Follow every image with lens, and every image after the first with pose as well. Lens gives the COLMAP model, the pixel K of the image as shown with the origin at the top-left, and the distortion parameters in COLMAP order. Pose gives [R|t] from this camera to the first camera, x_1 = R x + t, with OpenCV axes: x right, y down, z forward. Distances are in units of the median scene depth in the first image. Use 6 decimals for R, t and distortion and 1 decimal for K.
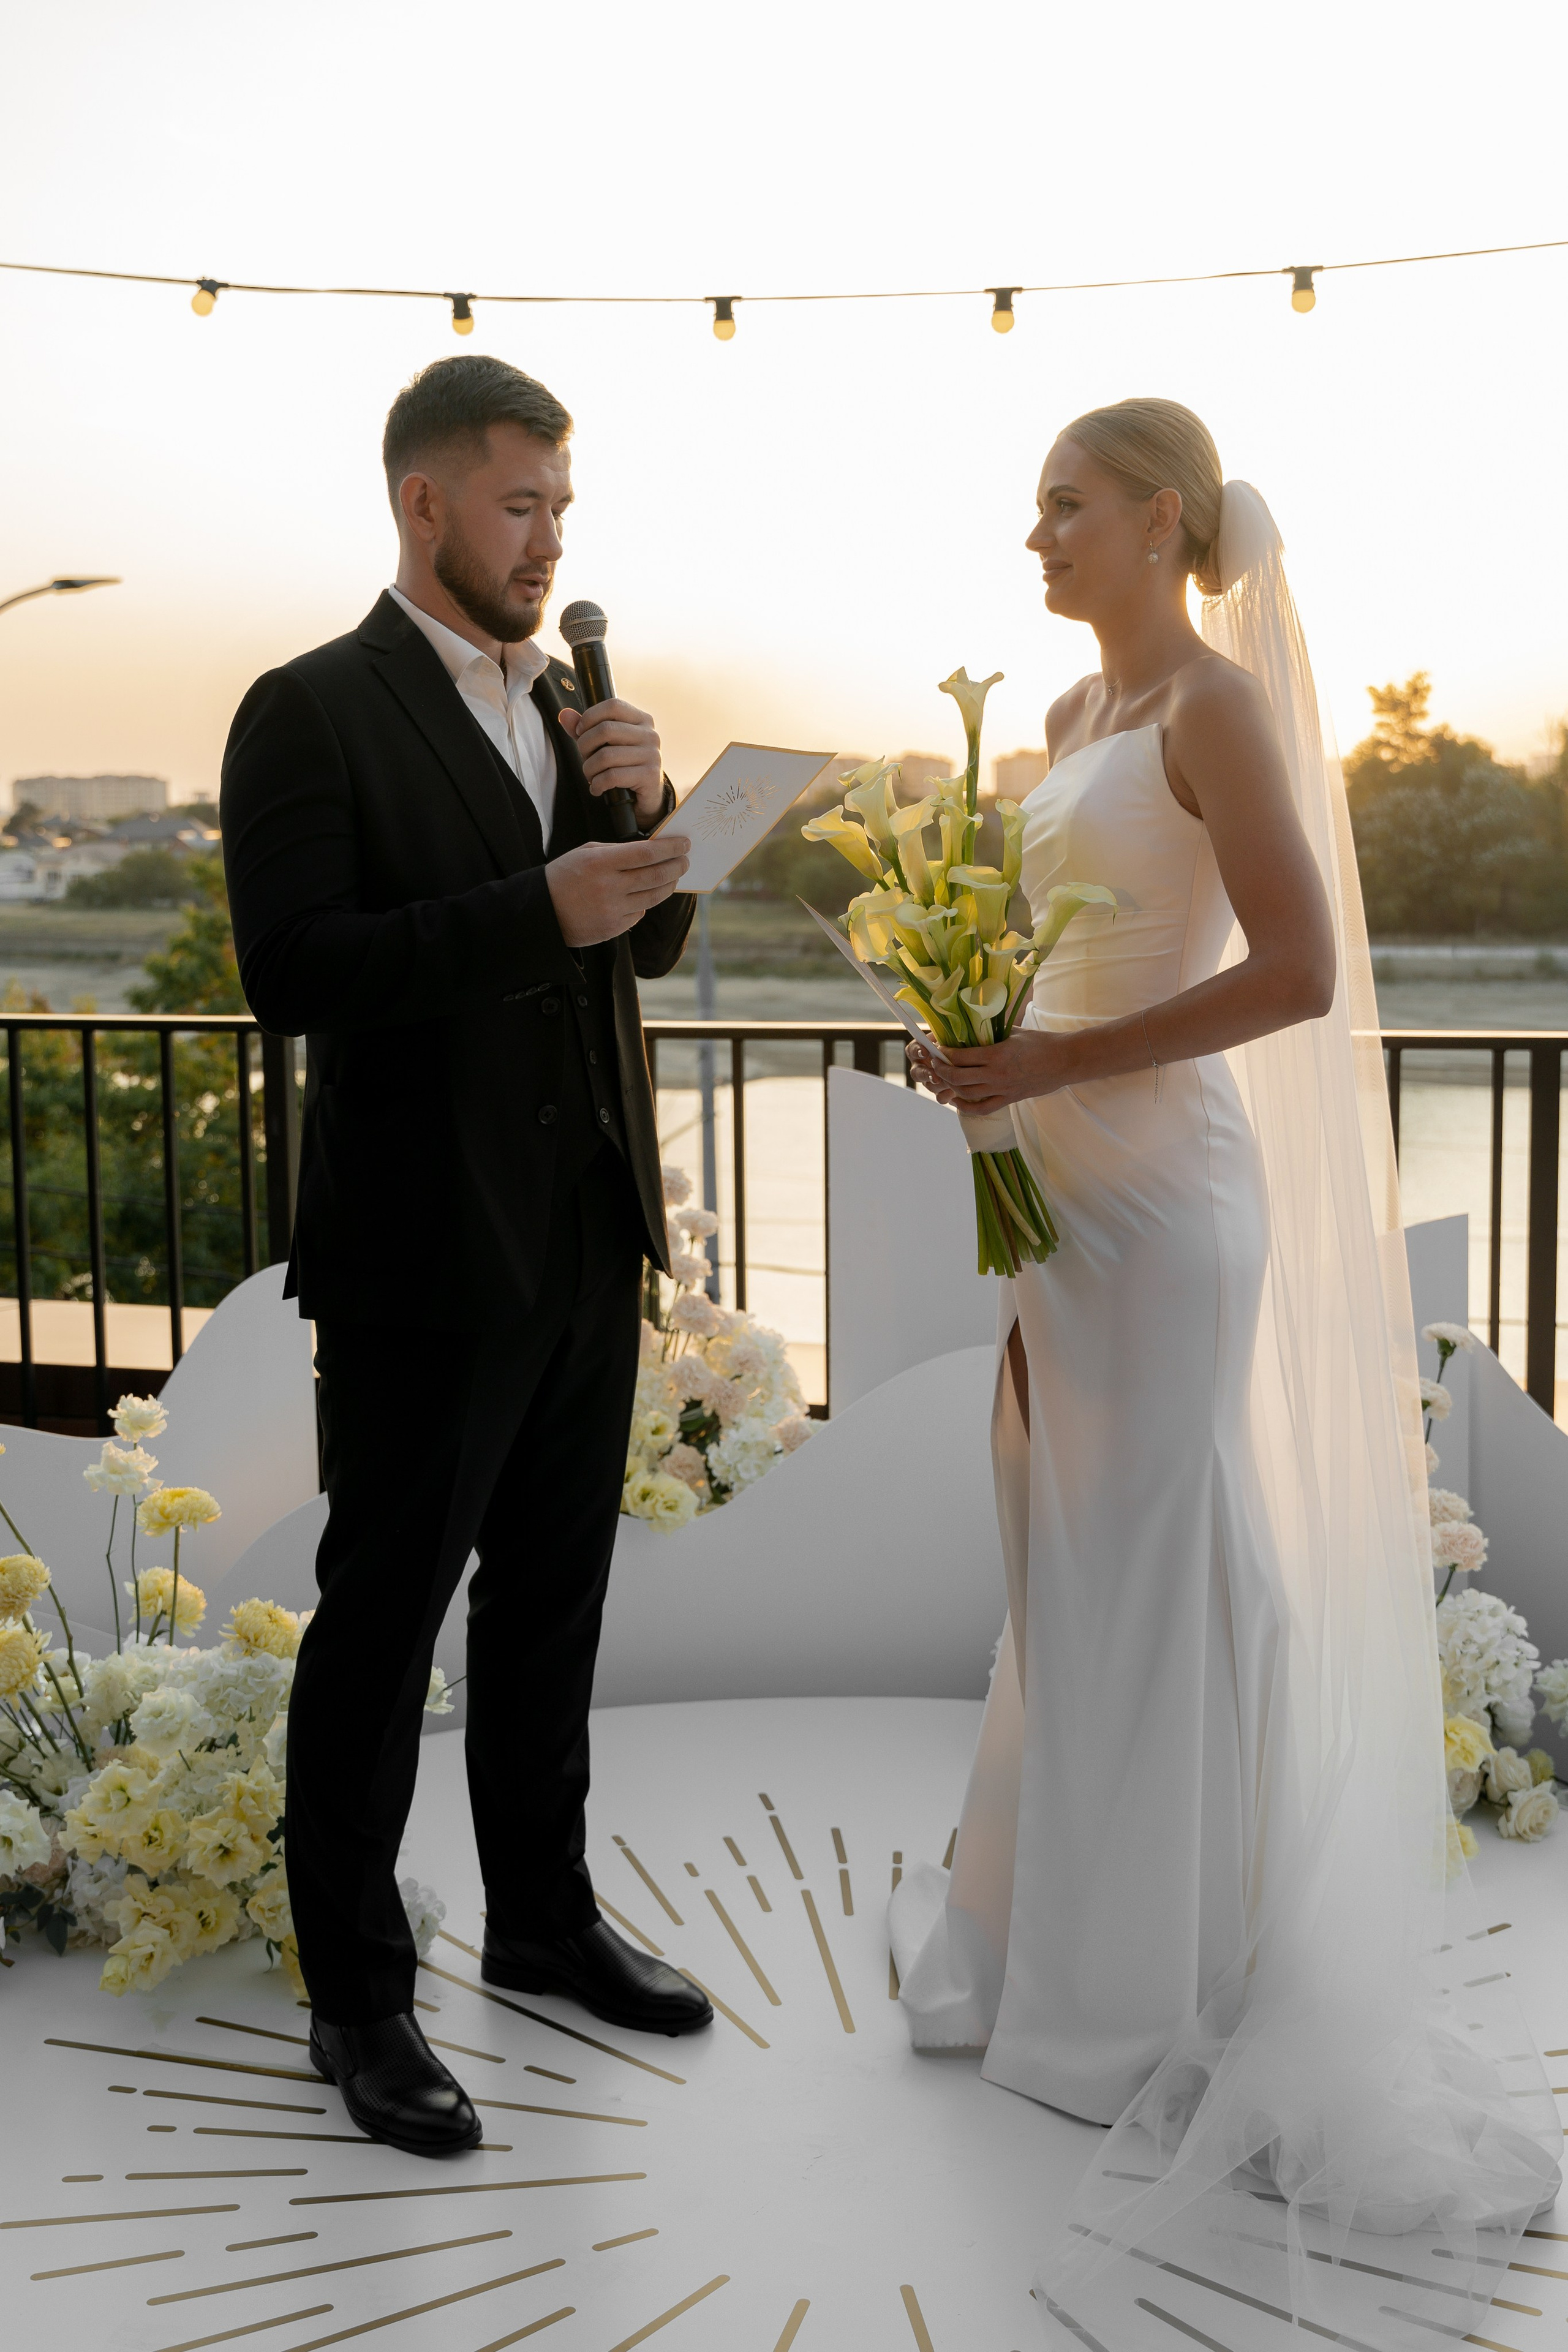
lens RADIAL K [[2568.7, 0, 784.2], [0, 2568.7, 1057.5], [0, 0, 1]] dist [0.012152, 0.009483]
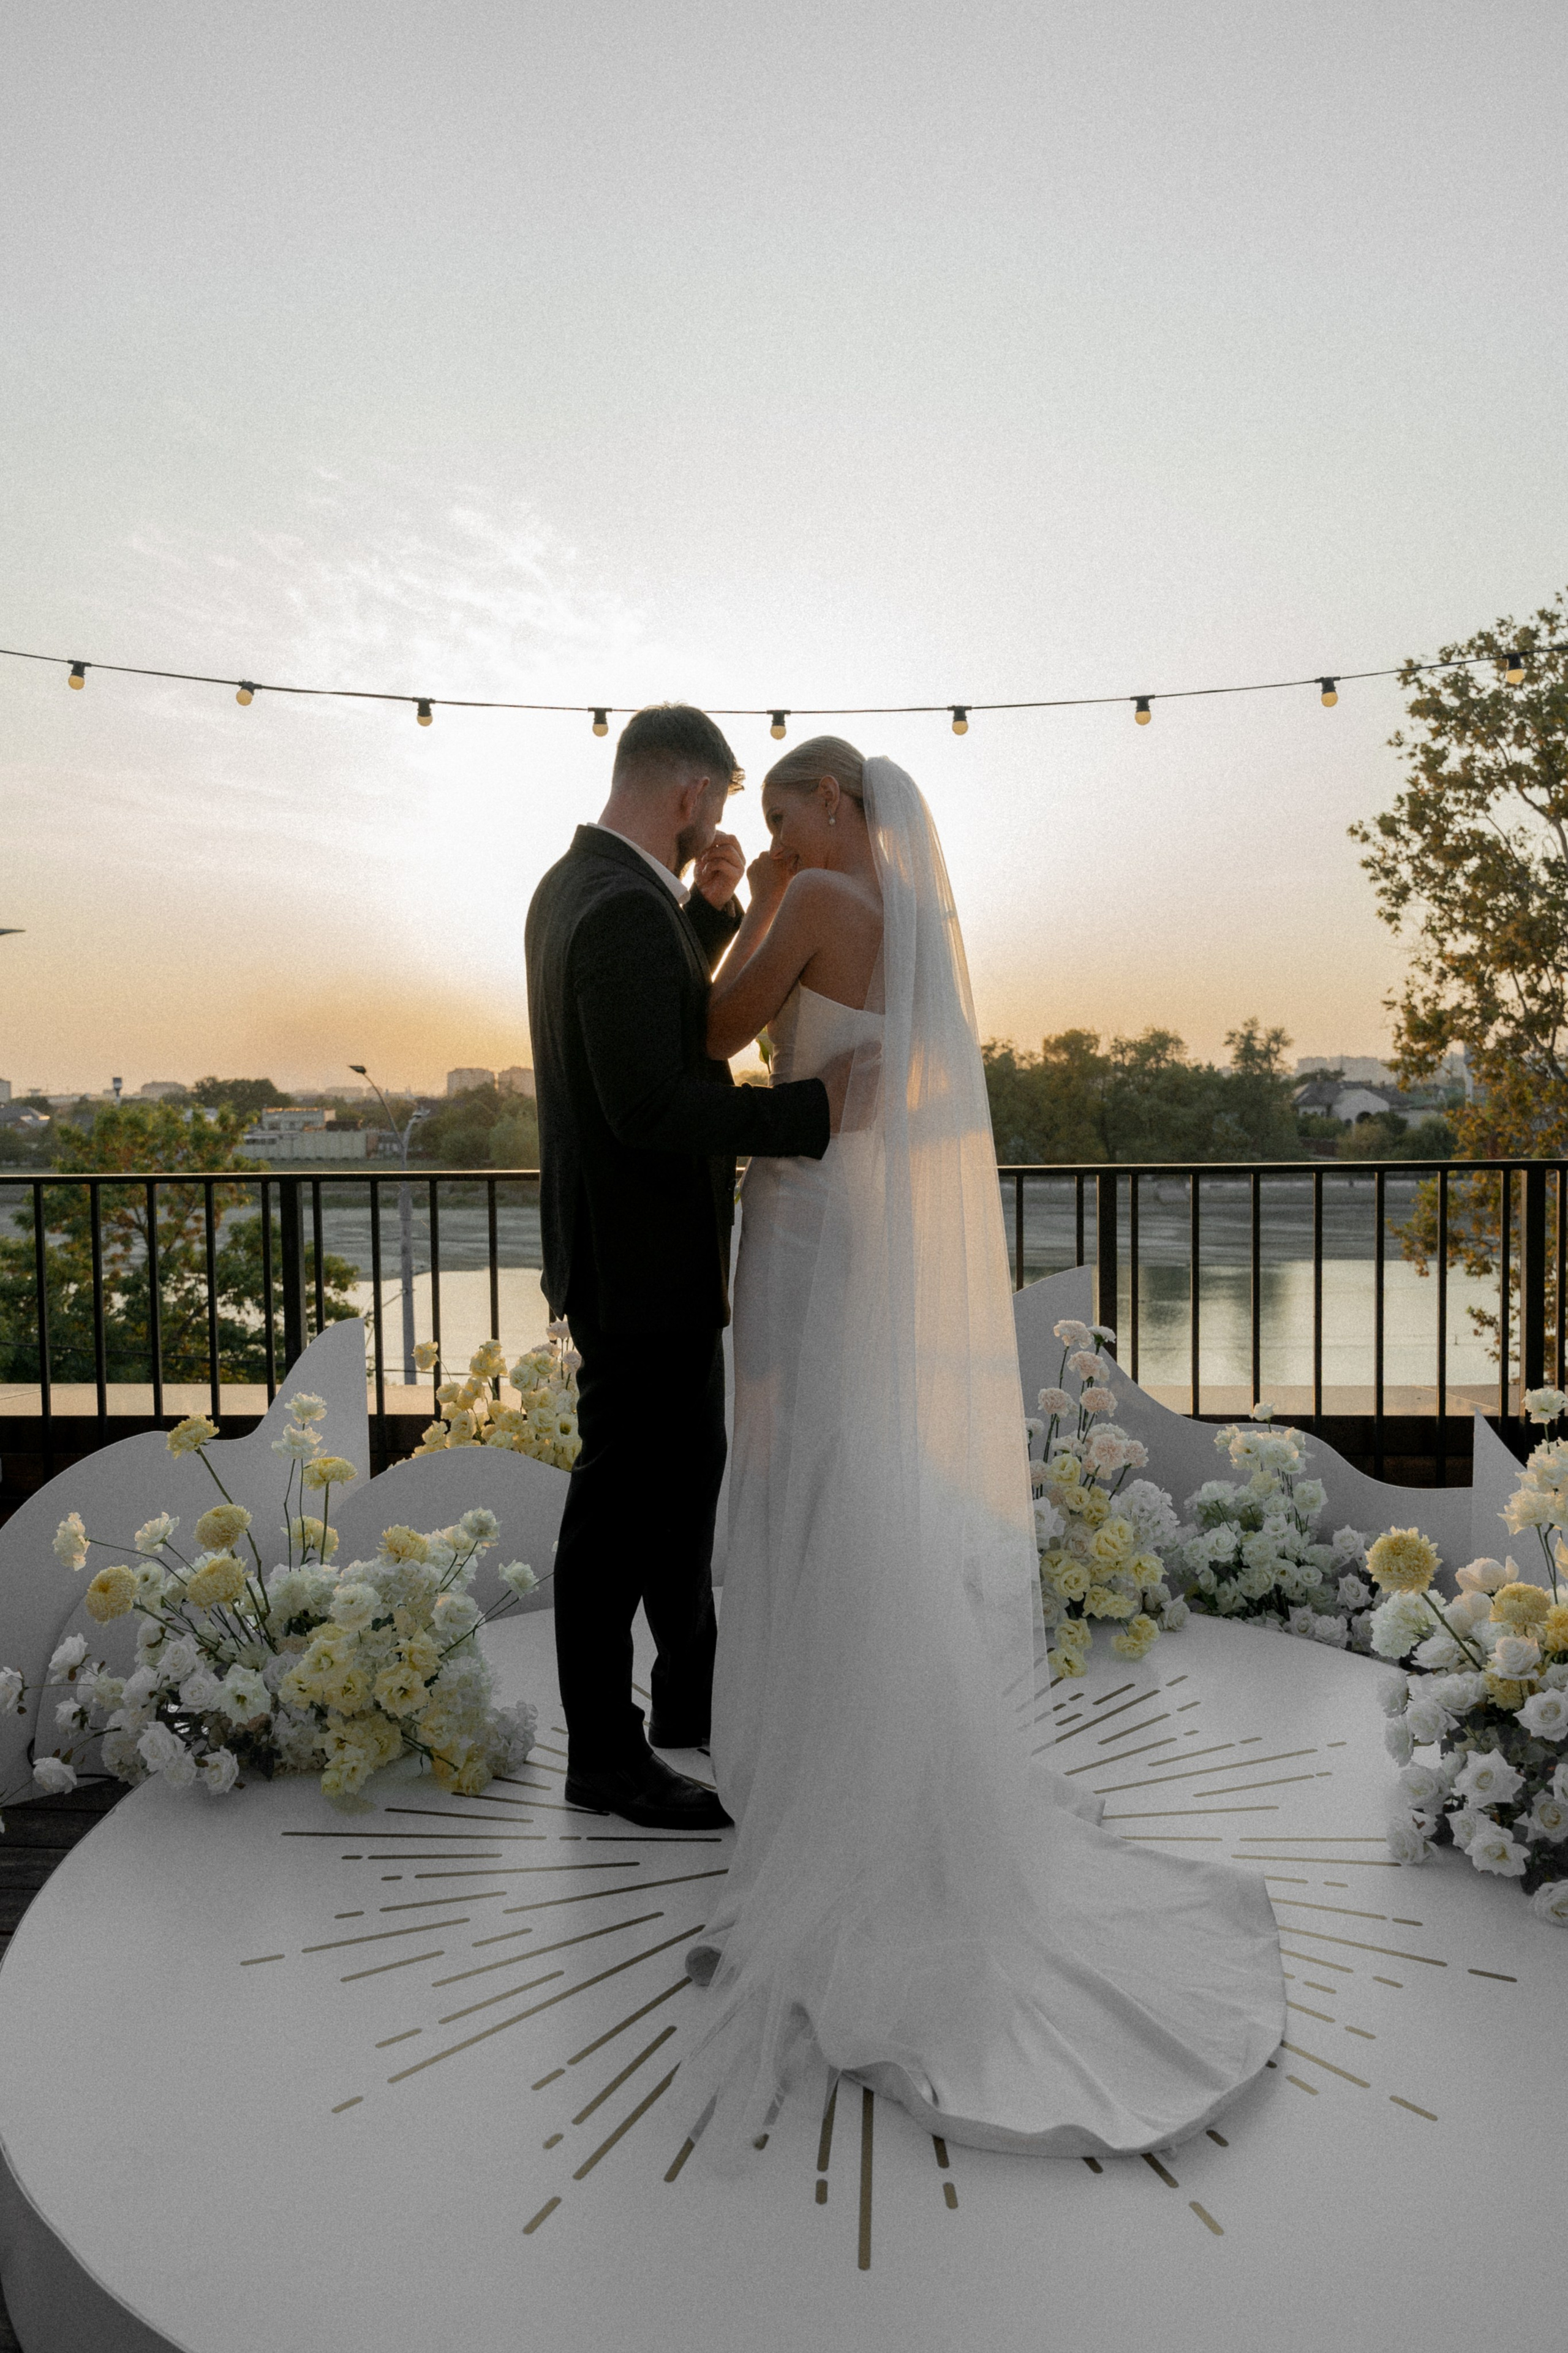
lens RADIAL K [[1600.5, 0, 784.0], [0, 1600.5, 1176.5], [0, 0, 1]] dist [-0.002264, -0.000842]
pose [[0.973105, -0.011555, 0.230073, -0.192285], [0.024247, 0.998331, -0.052413, 0.062180], [-0.229083, 0.056582, 0.971761, 0.044303]]
